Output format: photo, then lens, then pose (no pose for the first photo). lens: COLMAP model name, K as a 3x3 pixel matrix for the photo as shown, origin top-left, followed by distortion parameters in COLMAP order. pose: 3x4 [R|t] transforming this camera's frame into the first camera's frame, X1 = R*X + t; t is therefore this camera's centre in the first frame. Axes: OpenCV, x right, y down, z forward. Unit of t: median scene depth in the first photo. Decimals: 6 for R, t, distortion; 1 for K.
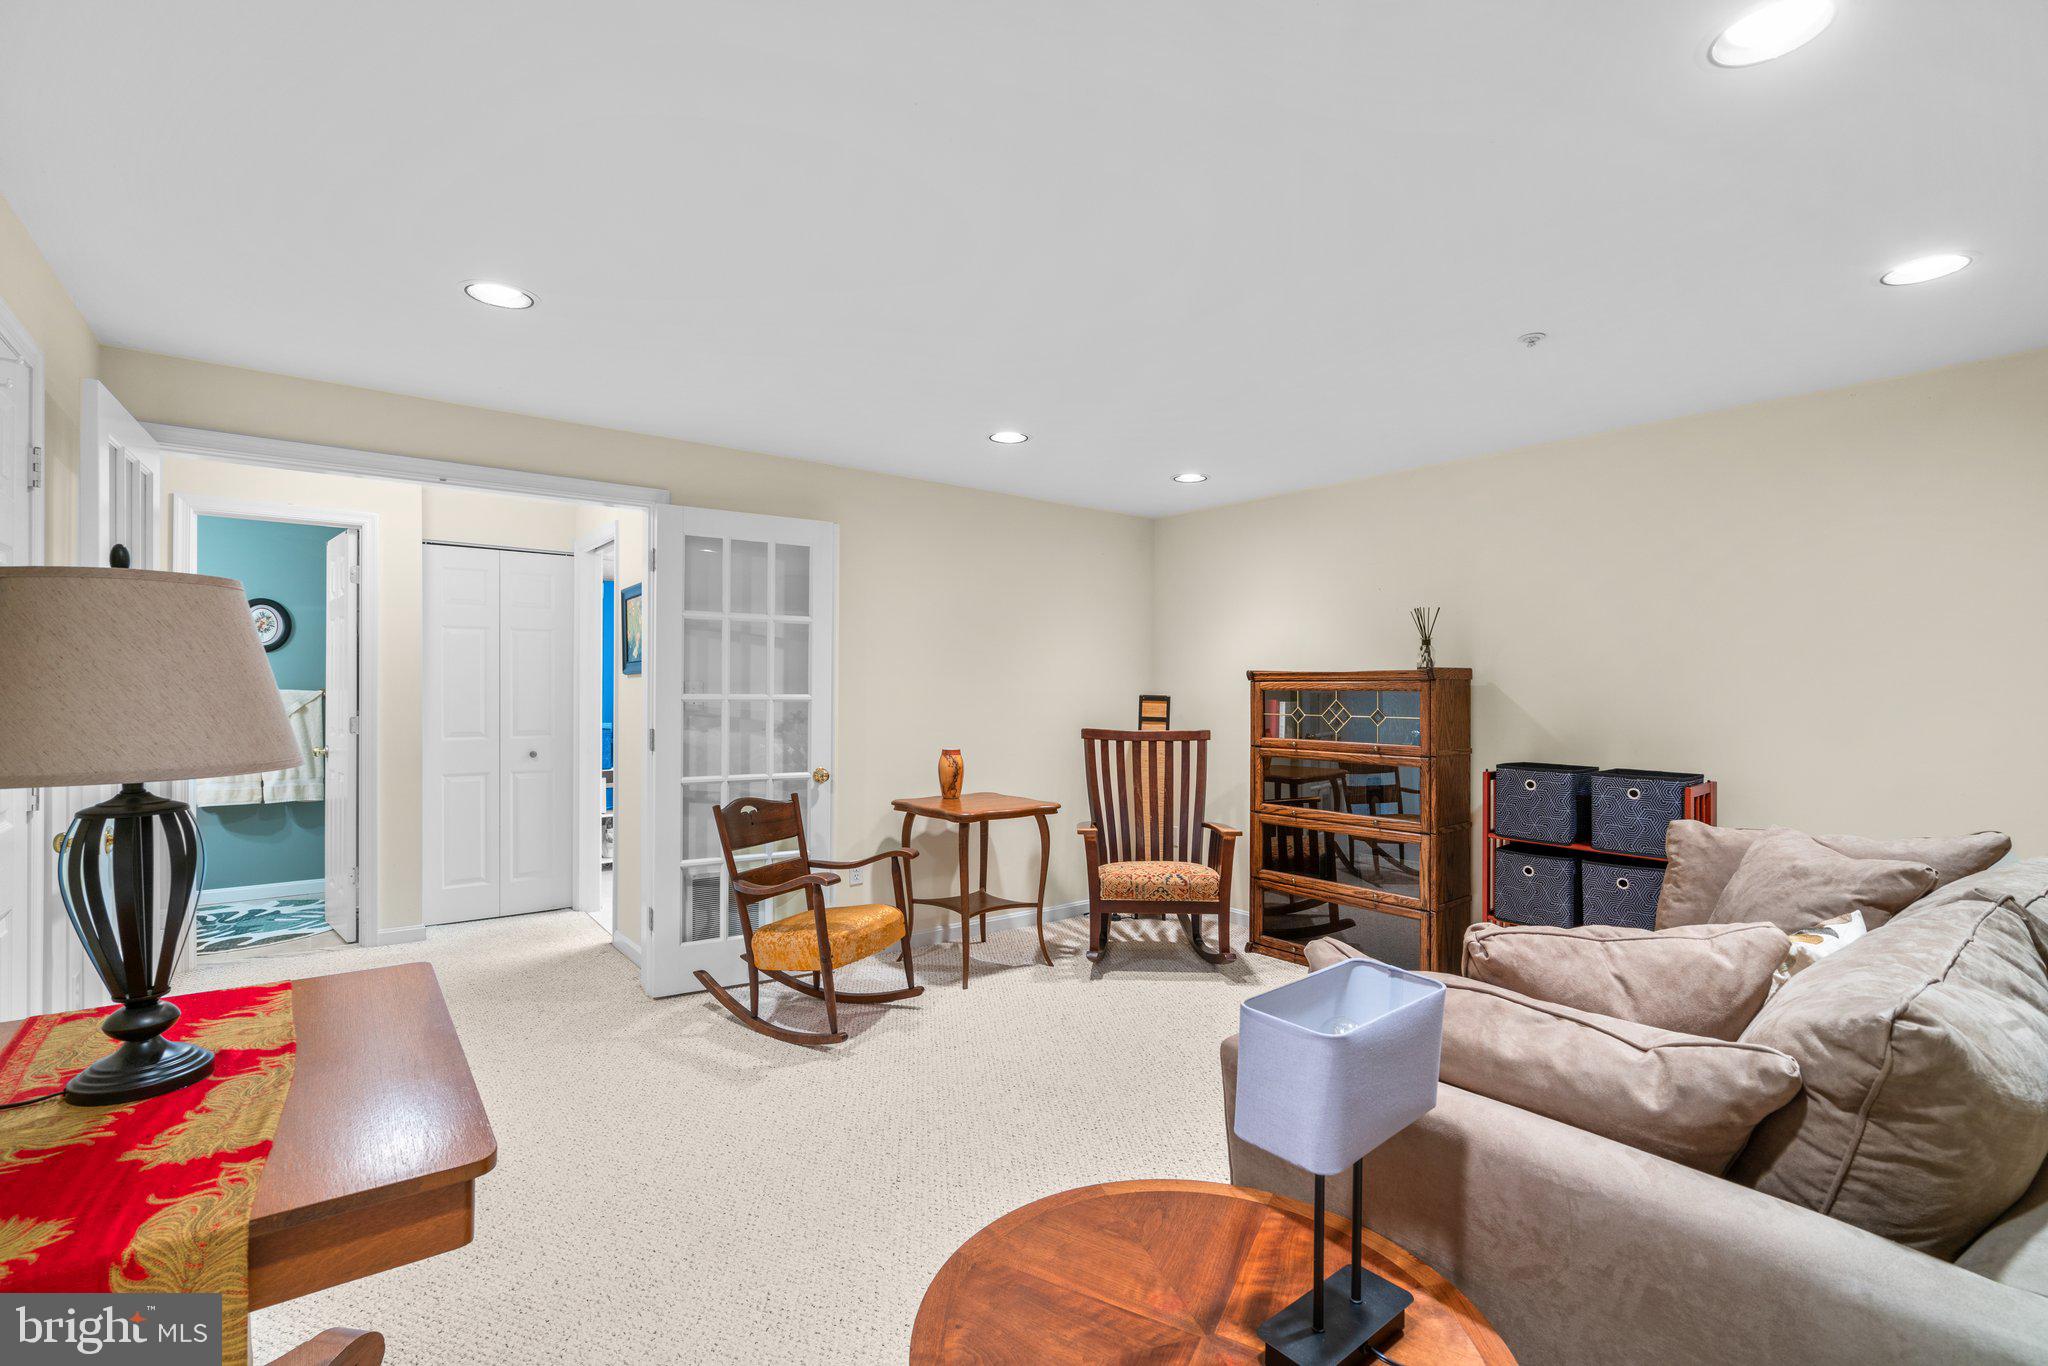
lens RADIAL K [[918.6, 0, 1022.2], [0, 918.6, 685.4], [0, 0, 1]] dist [-0.004494, 0.000812]
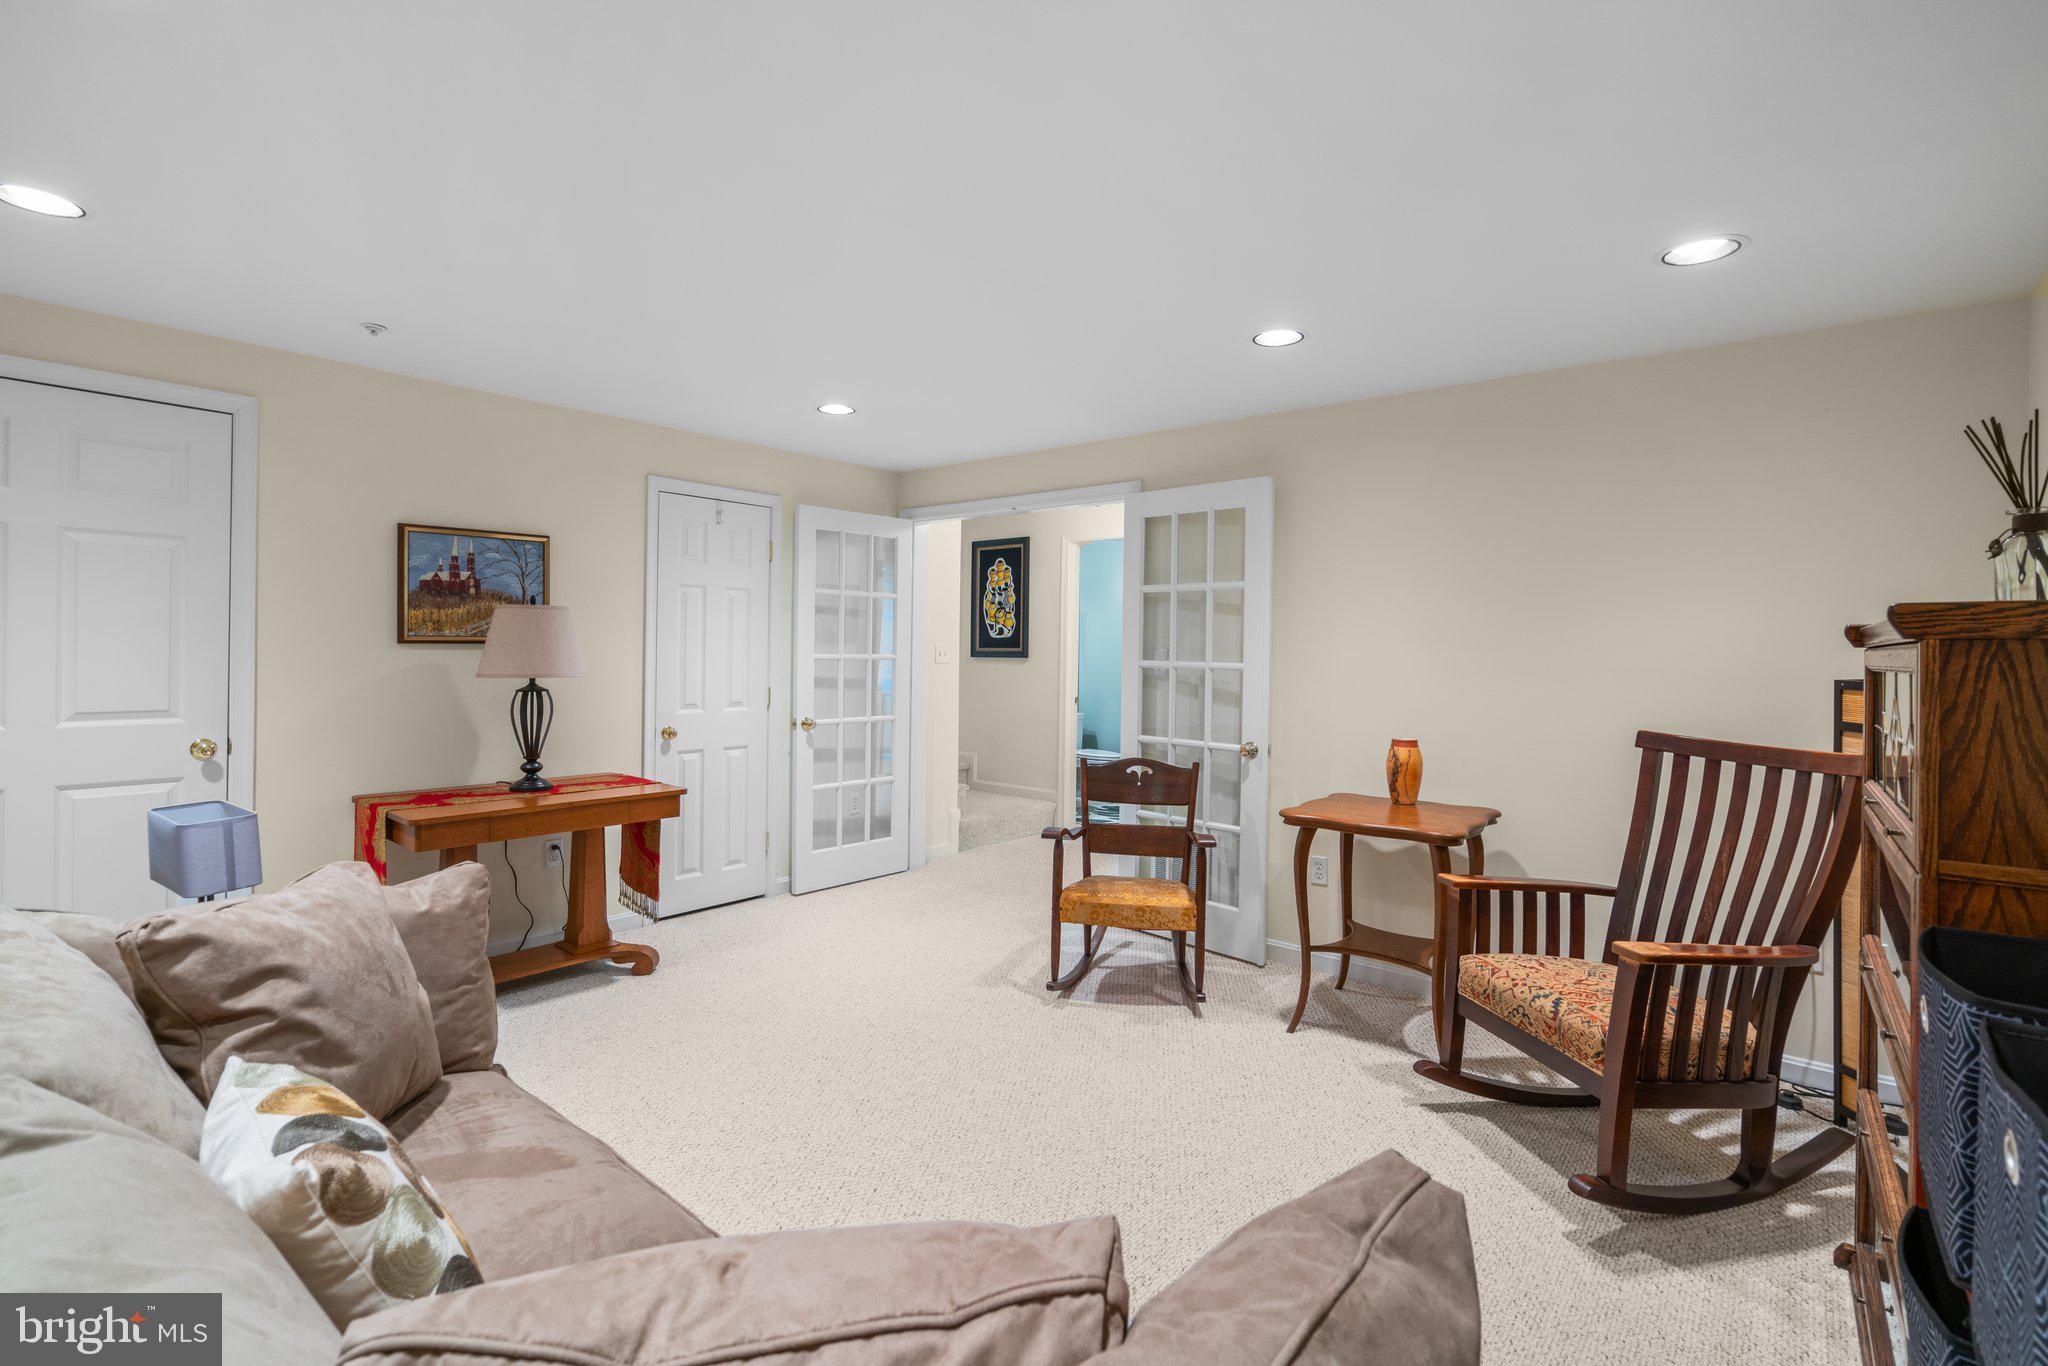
lens RADIAL K [[911.1, 0, 1026.7], [0, 911.1, 652.2], [0, 0, 1]] dist [0.000213, 0.000351]
pose [[0.243531, 0.000108, -0.969893, 0.652265], [-0.014631, 0.999887, -0.003562, 0.005501], [0.969783, 0.015058, 0.243505, 0.580390]]
